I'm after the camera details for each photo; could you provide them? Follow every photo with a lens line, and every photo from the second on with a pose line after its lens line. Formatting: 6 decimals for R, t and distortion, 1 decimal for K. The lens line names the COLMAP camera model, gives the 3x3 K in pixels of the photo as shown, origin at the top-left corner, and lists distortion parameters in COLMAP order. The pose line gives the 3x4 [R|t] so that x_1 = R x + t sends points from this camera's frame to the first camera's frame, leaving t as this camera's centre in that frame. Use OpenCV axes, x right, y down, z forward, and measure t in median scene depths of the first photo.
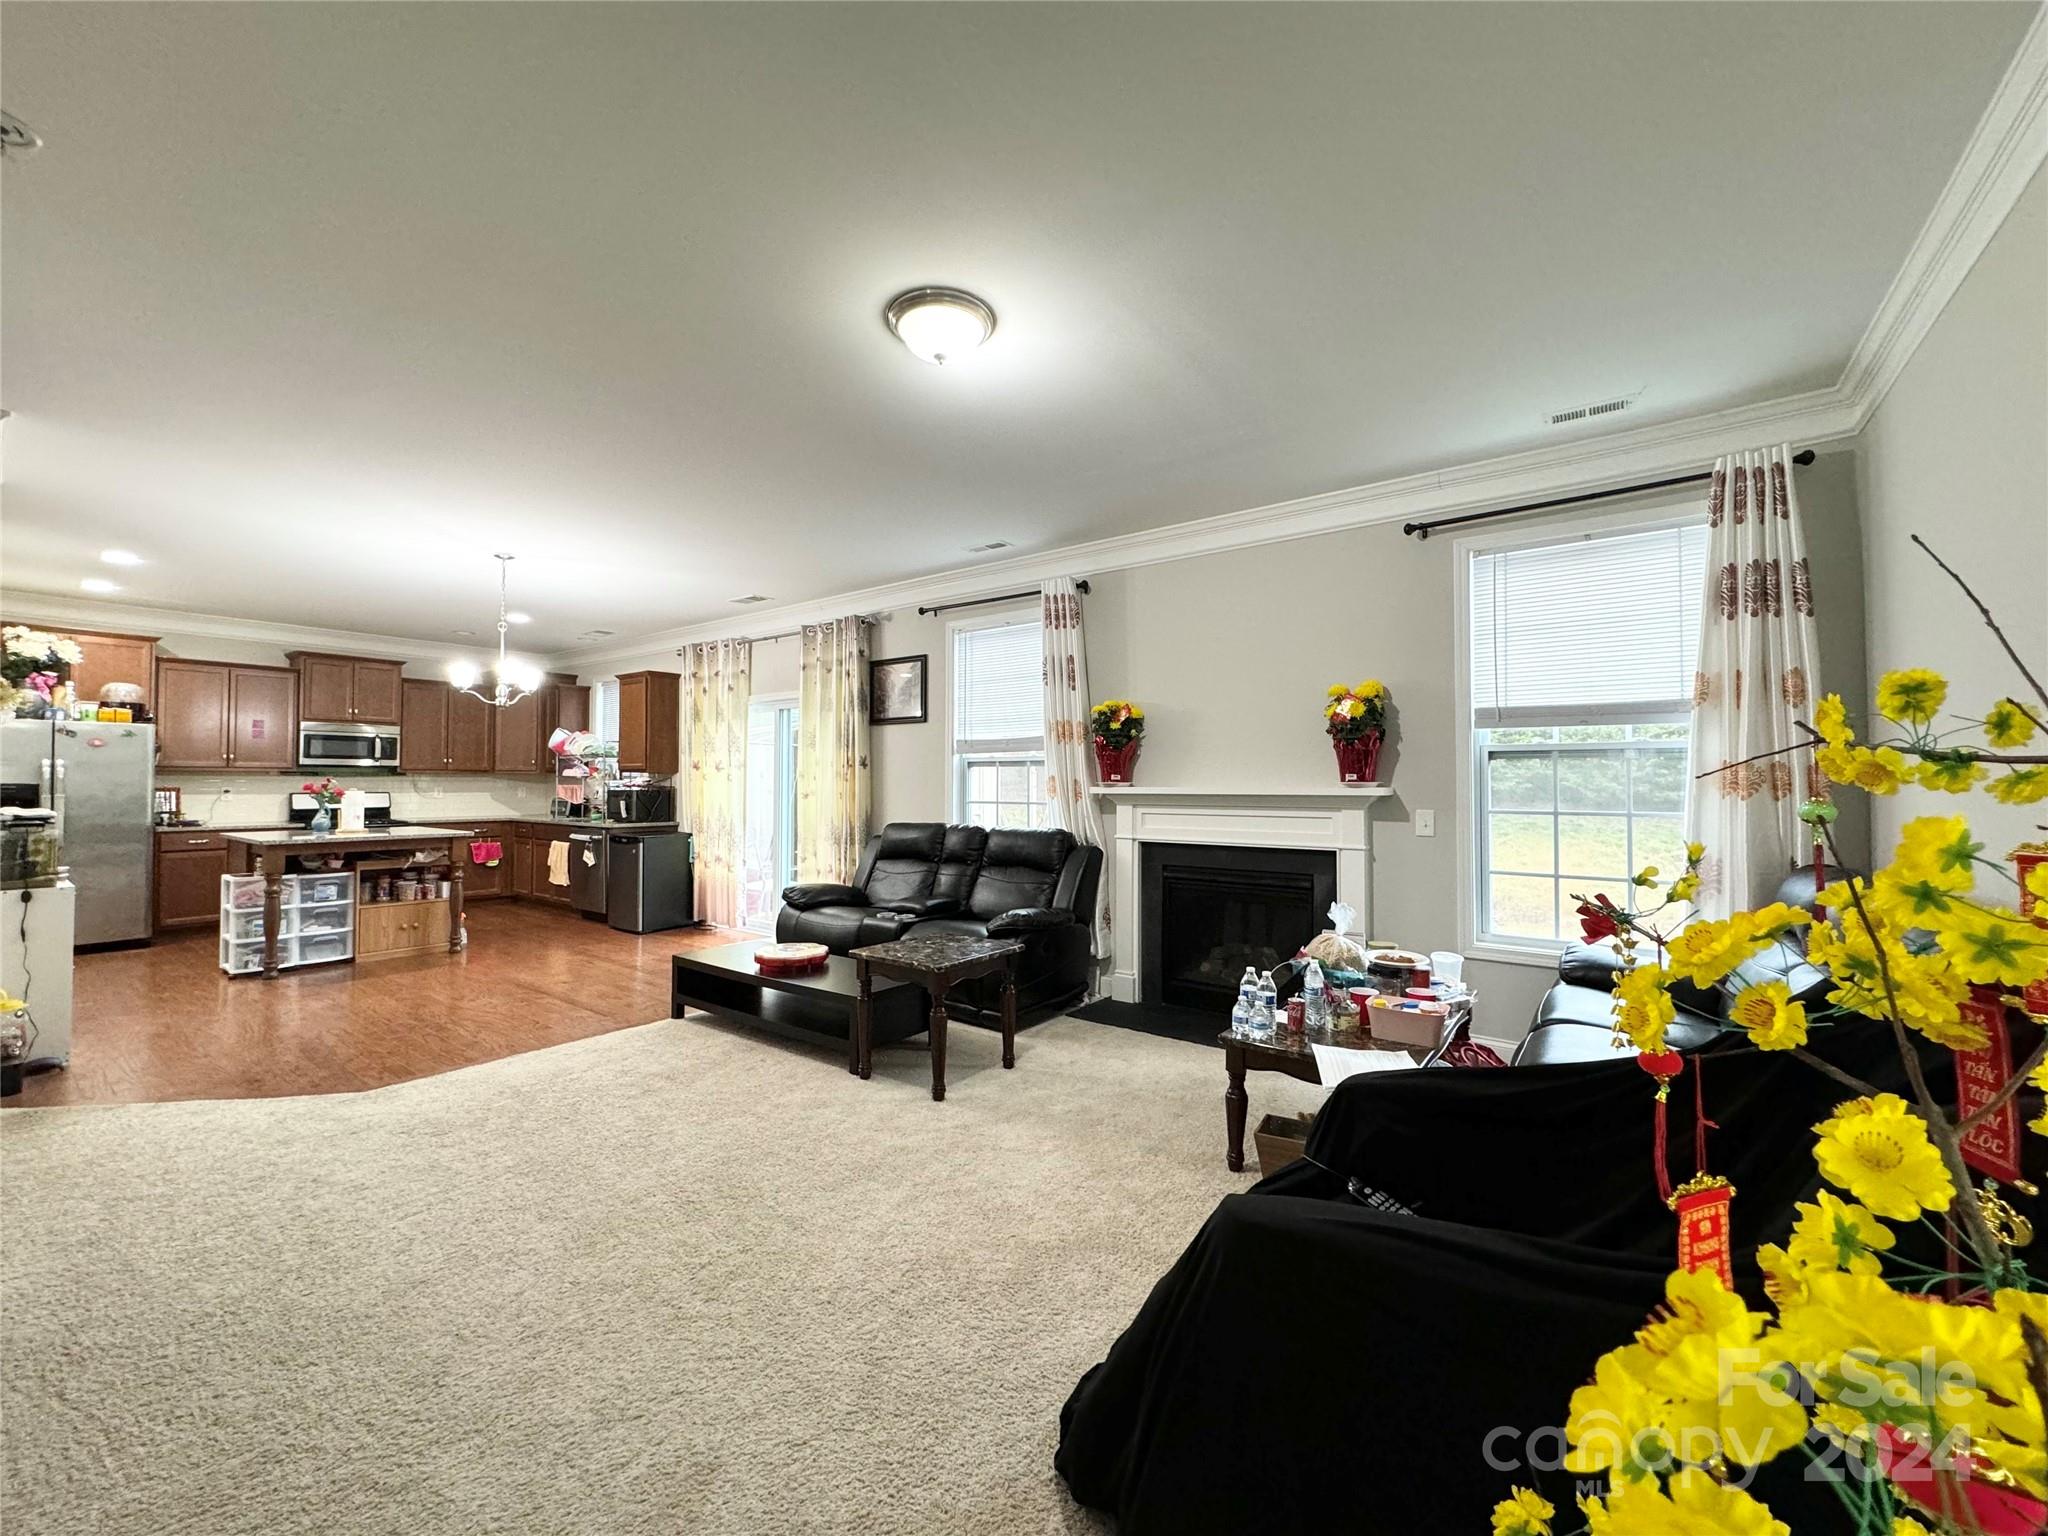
lens RADIAL K [[814.8, 0, 1024.1], [0, 814.8, 765.9], [0, 0, 1]] dist [-0.002528, 0.000361]
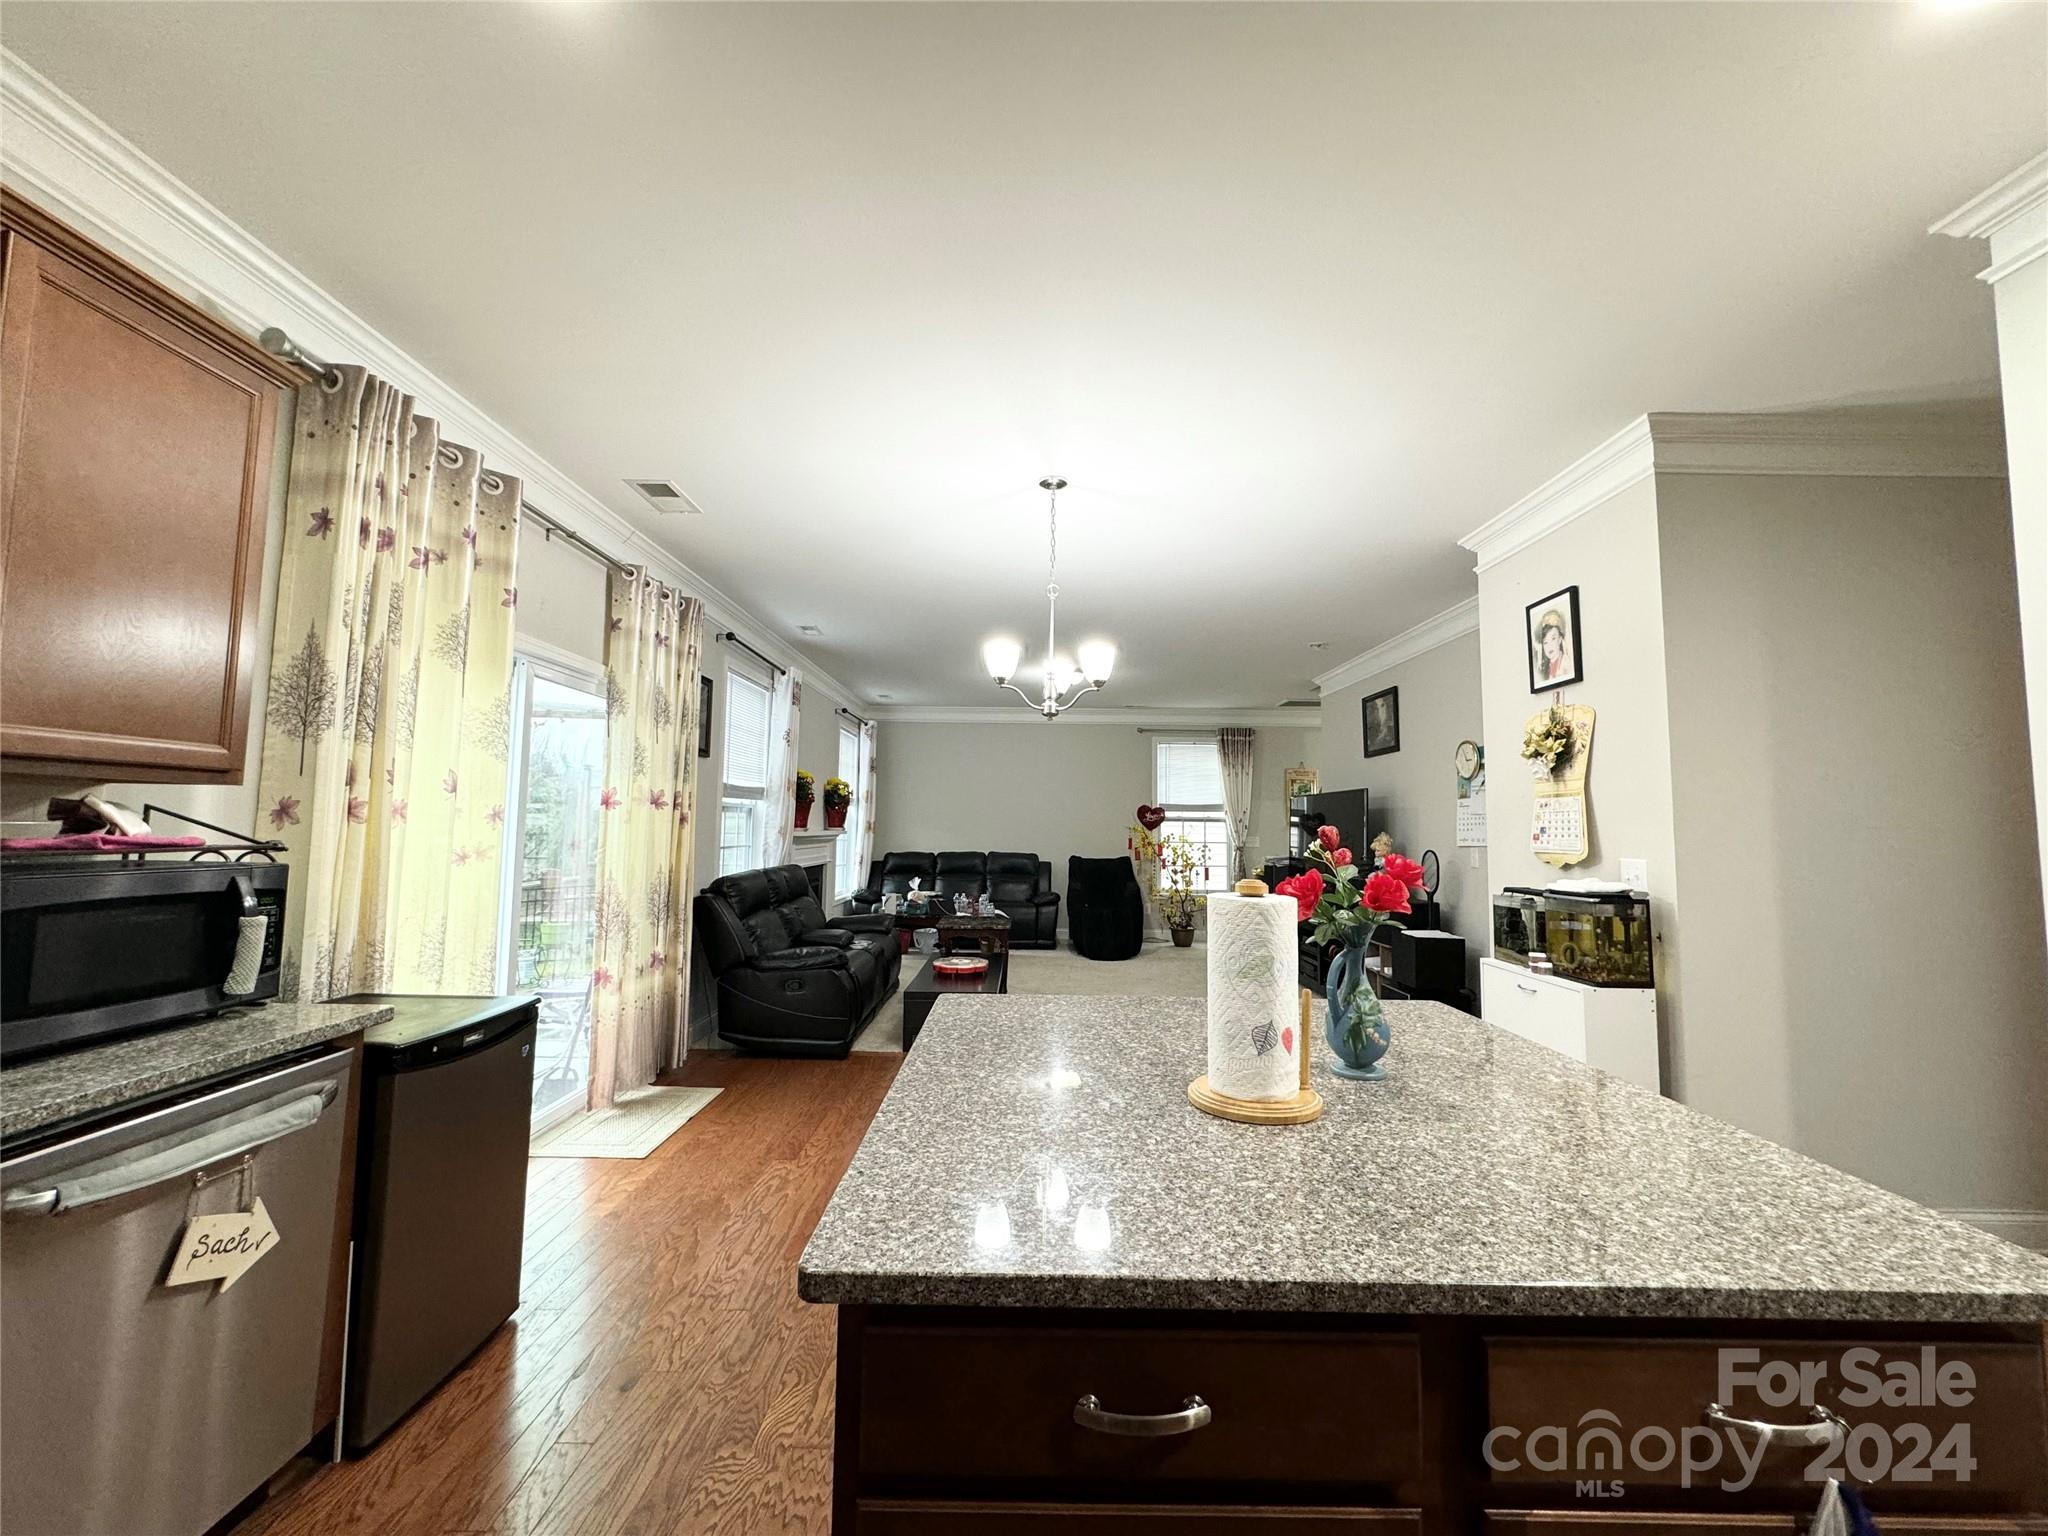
lens RADIAL K [[814.8, 0, 1025.0], [0, 814.8, 769.6], [0, 0, 1]] dist [-0.002528, 0.000361]
pose [[-0.595118, 0.048005, 0.802203, -1.204904], [-0.032210, 0.995987, -0.083497, 0.023499], [-0.802992, -0.075530, -0.591184, 1.470126]]
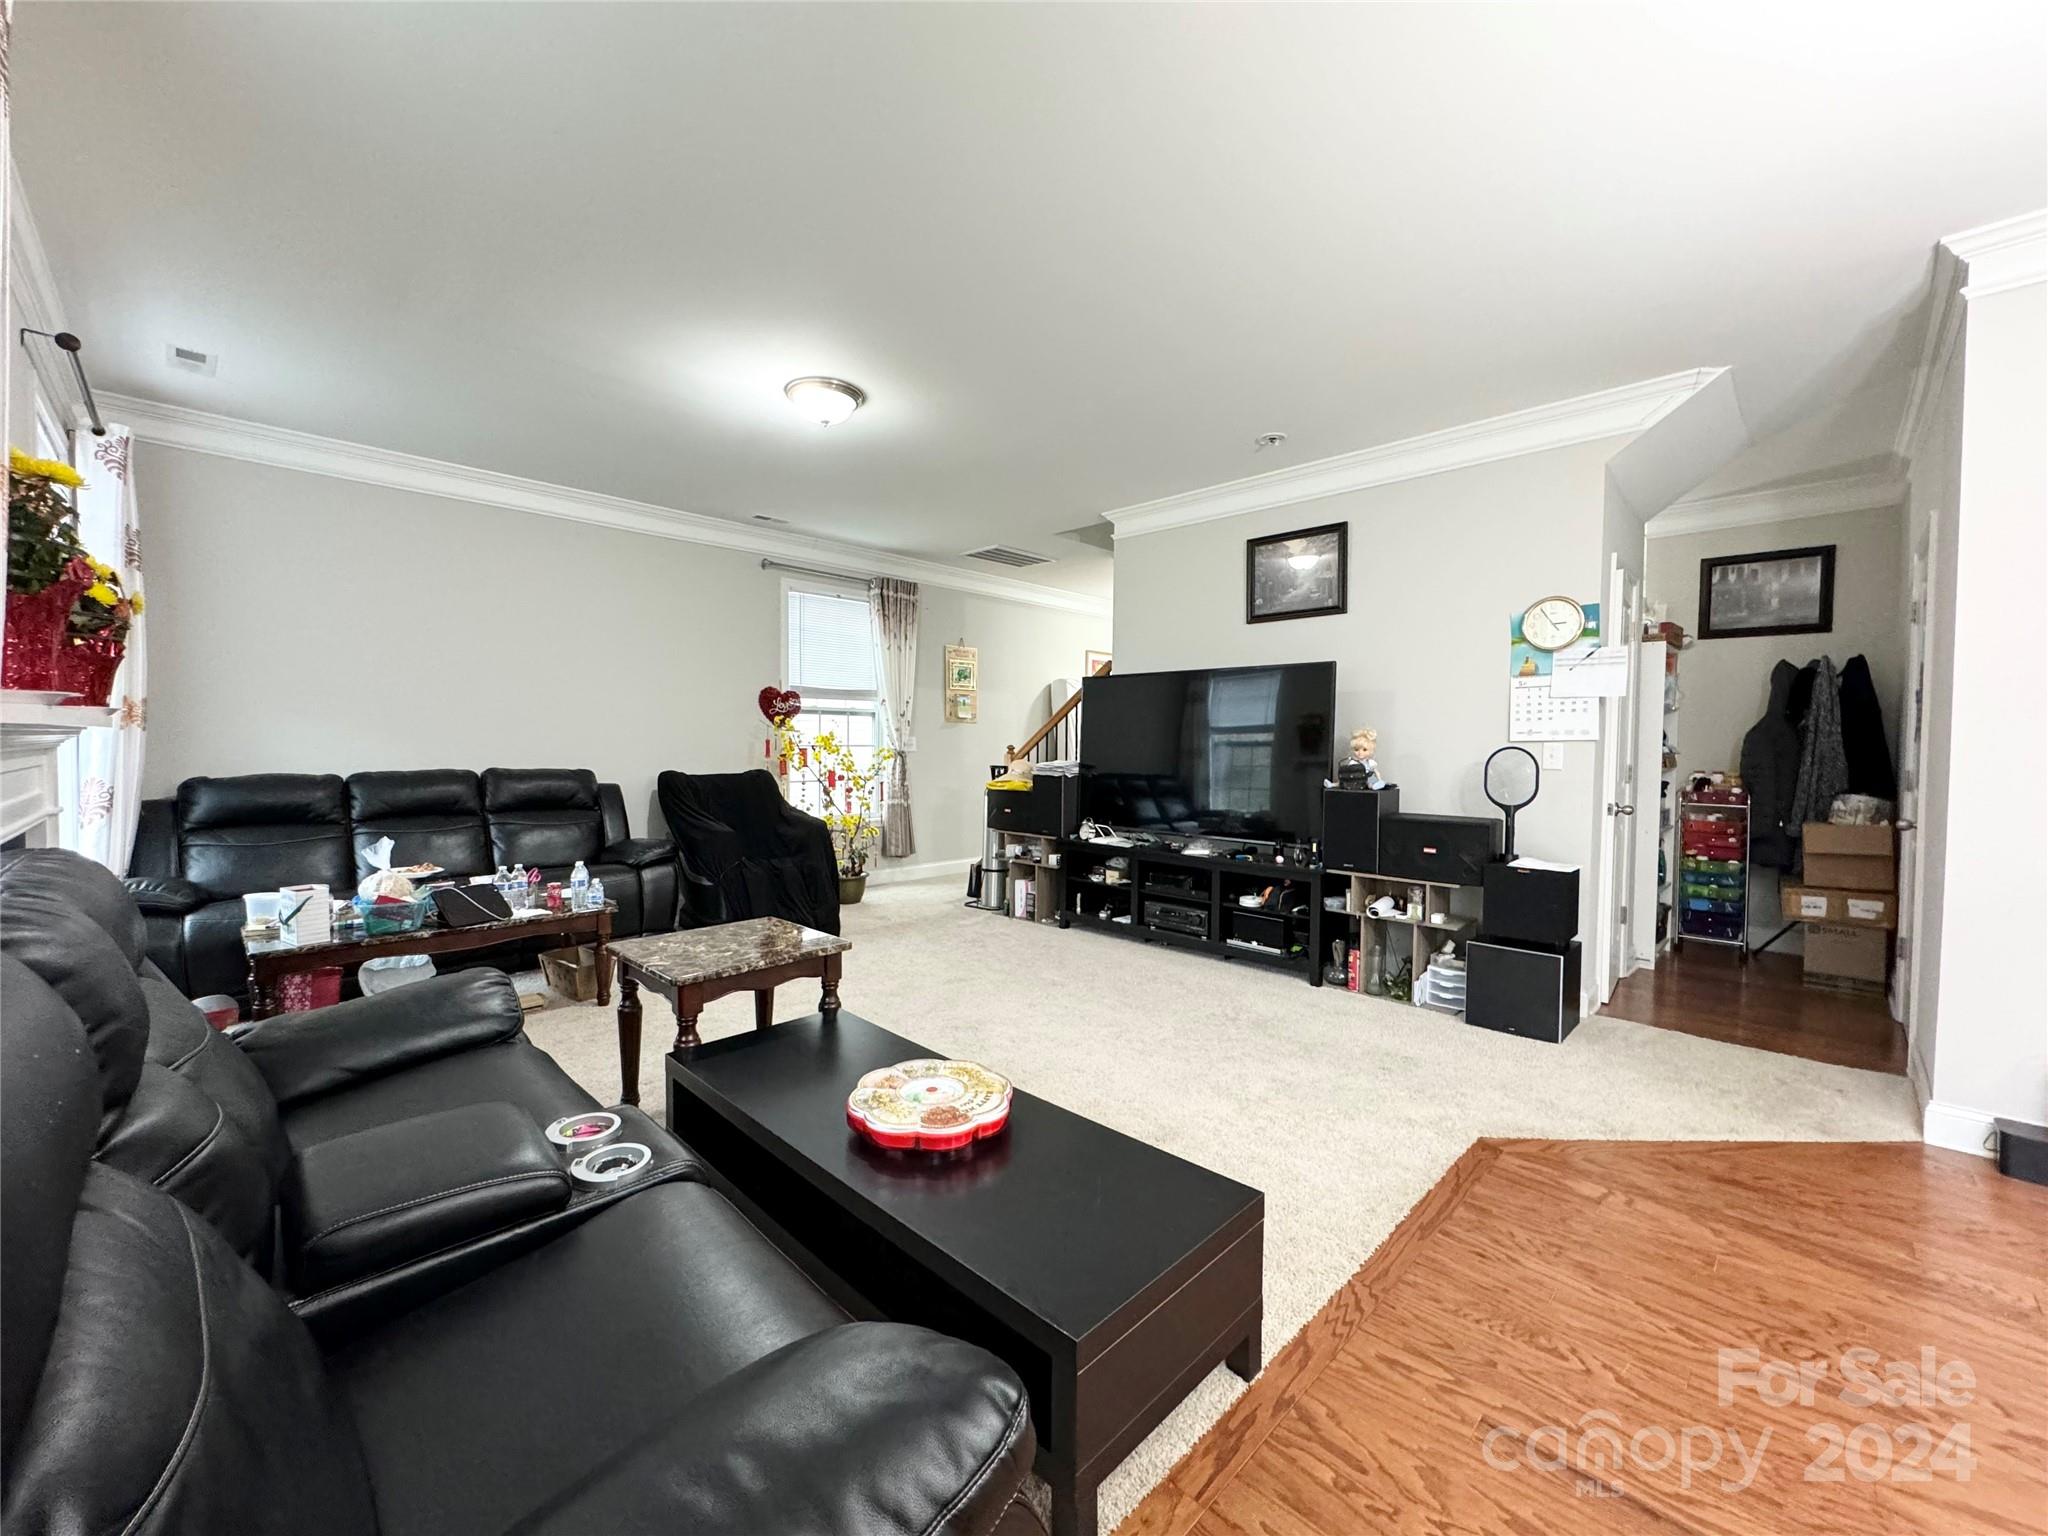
lens RADIAL K [[814.8, 0, 1023.8], [0, 814.8, 769.1], [0, 0, 1]] dist [-0.002528, 0.000361]
pose [[-0.990180, -0.015391, 0.138951, -0.337504], [-0.013930, 0.999837, 0.011484, 0.040179], [-0.139105, 0.009436, -0.990233, 1.227259]]
